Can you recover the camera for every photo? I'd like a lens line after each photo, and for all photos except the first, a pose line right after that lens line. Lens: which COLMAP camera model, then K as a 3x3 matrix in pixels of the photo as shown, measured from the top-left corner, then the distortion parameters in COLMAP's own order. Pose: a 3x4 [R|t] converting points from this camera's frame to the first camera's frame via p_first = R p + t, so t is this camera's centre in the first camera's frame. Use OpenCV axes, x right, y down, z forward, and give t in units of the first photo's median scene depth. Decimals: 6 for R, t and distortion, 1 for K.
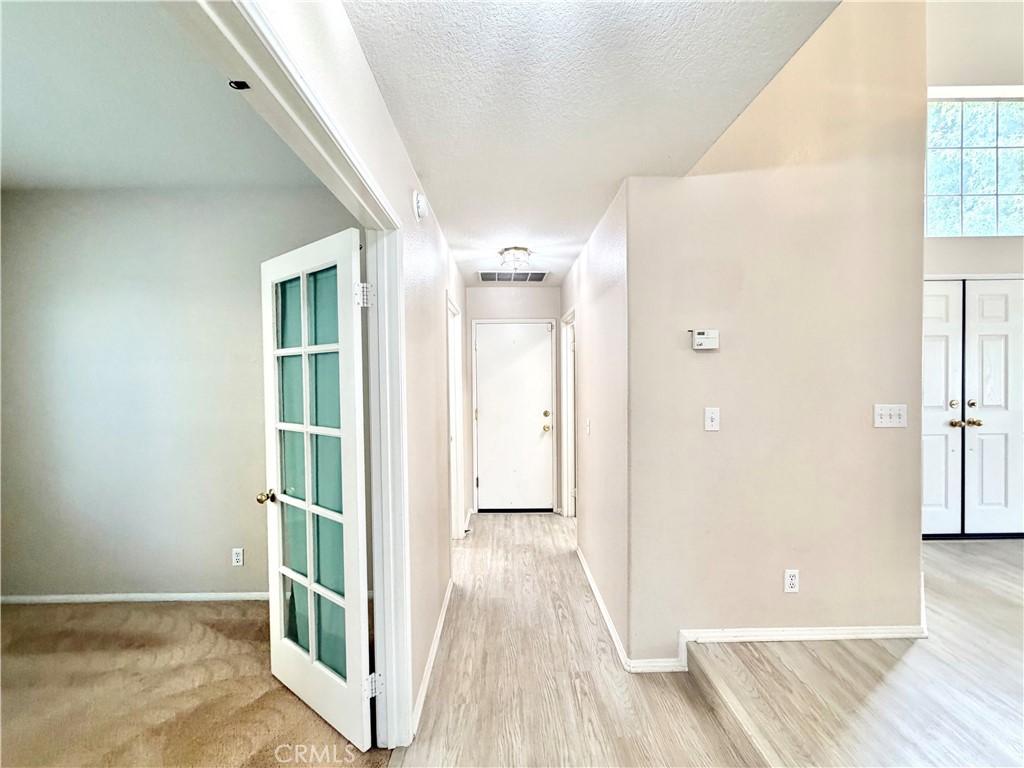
lens RADIAL K [[410.1, 0, 508.5], [0, 410.1, 384.8], [0, 0, 1]] dist [-0.000449, 0.000697]
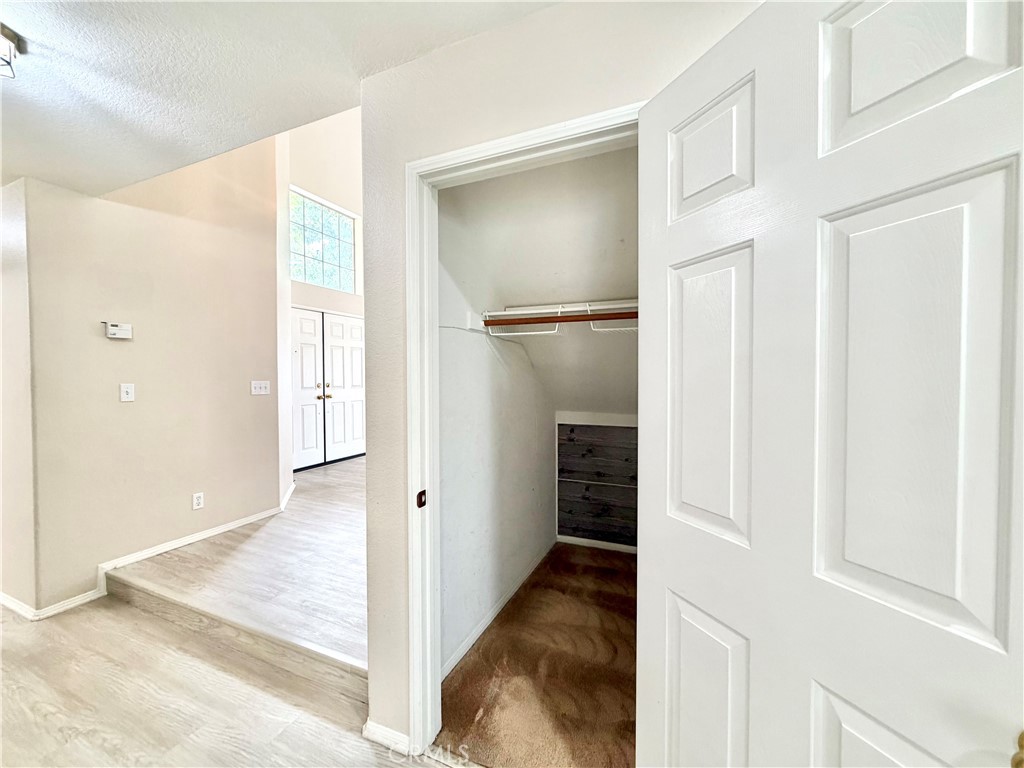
lens RADIAL K [[410.1, 0, 508.7], [0, 410.1, 387.1], [0, 0, 1]] dist [-0.000449, 0.000697]
pose [[0.416026, -0.016247, 0.909208, -0.181808], [0.009343, 0.999864, 0.013592, 0.059516], [-0.909305, 0.002840, 0.416121, -0.637364]]
